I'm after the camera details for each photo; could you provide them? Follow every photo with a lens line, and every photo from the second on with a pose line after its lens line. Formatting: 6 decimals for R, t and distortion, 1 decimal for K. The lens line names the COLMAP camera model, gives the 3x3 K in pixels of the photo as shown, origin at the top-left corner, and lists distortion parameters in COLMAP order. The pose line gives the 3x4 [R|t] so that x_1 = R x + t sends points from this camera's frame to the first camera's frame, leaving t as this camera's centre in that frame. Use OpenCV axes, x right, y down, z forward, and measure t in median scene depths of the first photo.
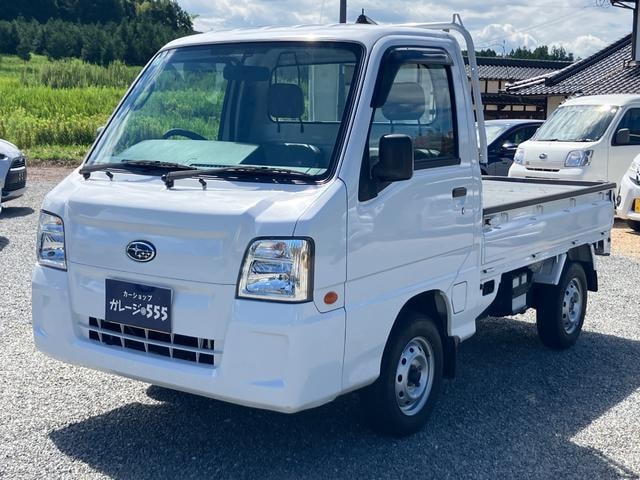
lens RADIAL K [[941.5, 0, 324.5], [0, 941.5, 242.0], [0, 0, 1]] dist [0.189886, 0.000000]
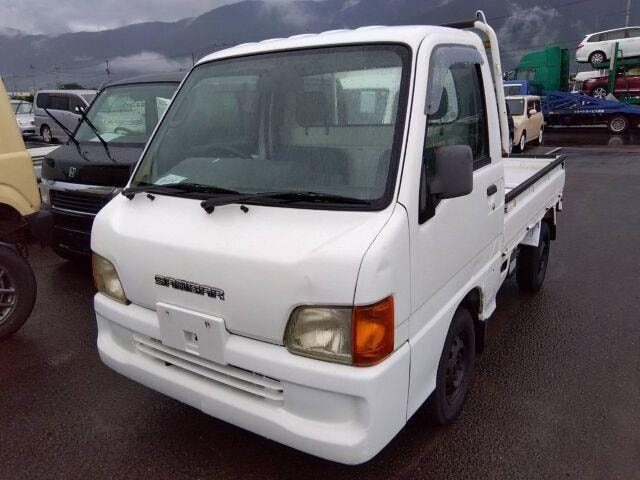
lens RADIAL K [[500.2, 0, 319.3], [0, 500.2, 240.5], [0, 0, 1]] dist [0.042102, -0.006747]
pose [[0.998248, -0.058744, 0.007048, -0.054823], [0.057230, 0.988941, 0.136821, -0.086175], [-0.015007, -0.136178, 0.990571, 0.458445]]
